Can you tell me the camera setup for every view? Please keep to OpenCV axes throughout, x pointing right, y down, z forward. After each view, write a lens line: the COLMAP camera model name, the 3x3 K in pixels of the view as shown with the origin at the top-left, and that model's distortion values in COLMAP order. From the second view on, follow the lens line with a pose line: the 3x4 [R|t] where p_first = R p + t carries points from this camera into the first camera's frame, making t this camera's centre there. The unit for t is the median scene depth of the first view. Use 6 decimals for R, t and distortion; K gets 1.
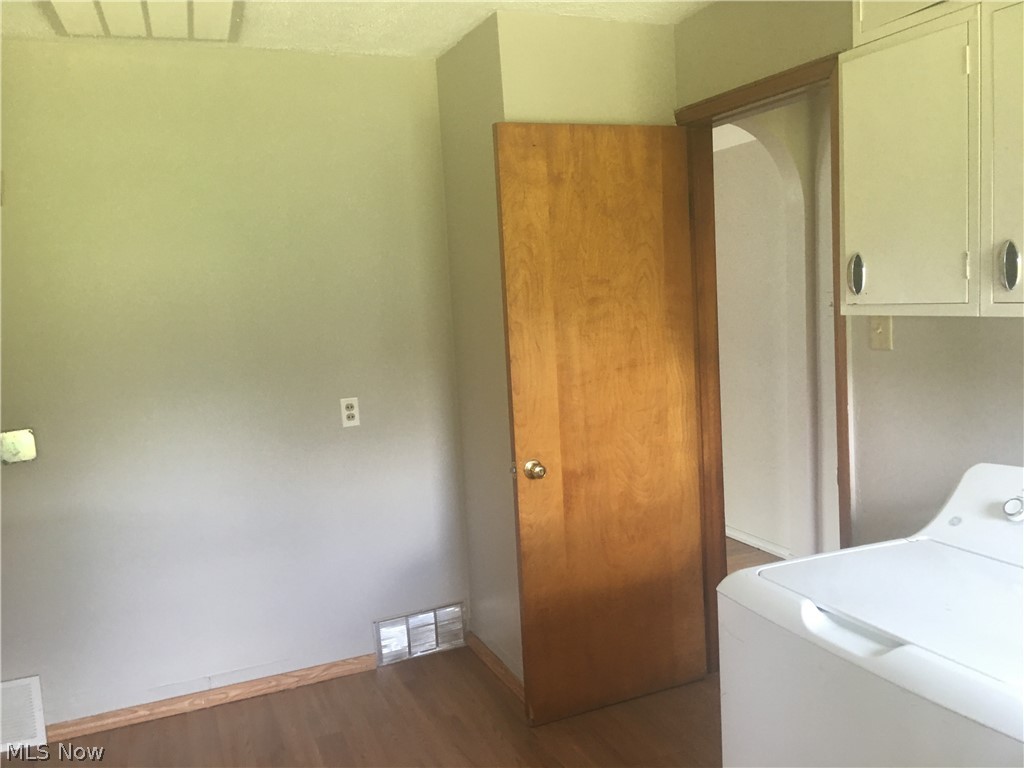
lens RADIAL K [[873.0, 0, 519.5], [0, 873.0, 380.5], [0, 0, 1]] dist [0.087122, -0.135119]
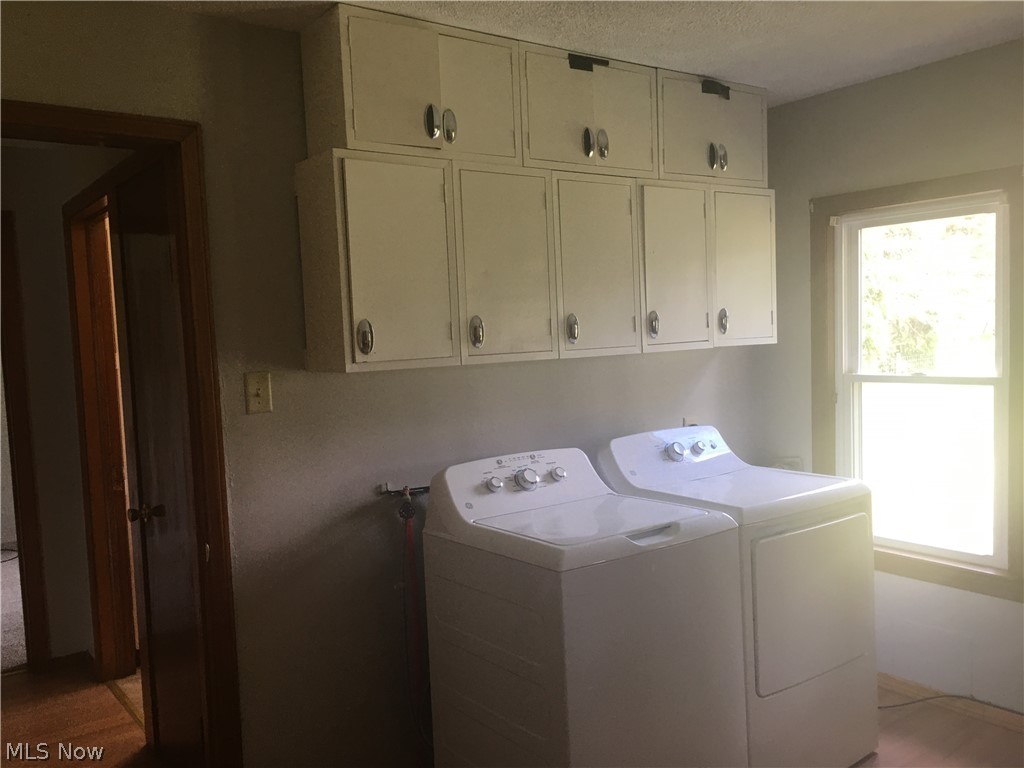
lens RADIAL K [[873.0, 0, 519.5], [0, 873.0, 380.5], [0, 0, 1]] dist [0.087122, -0.135119]
pose [[-0.233526, 0.000358, 0.972351, -0.809168], [0.157168, 0.986864, 0.037383, -0.073672], [-0.959564, 0.161552, -0.230515, 1.076592]]
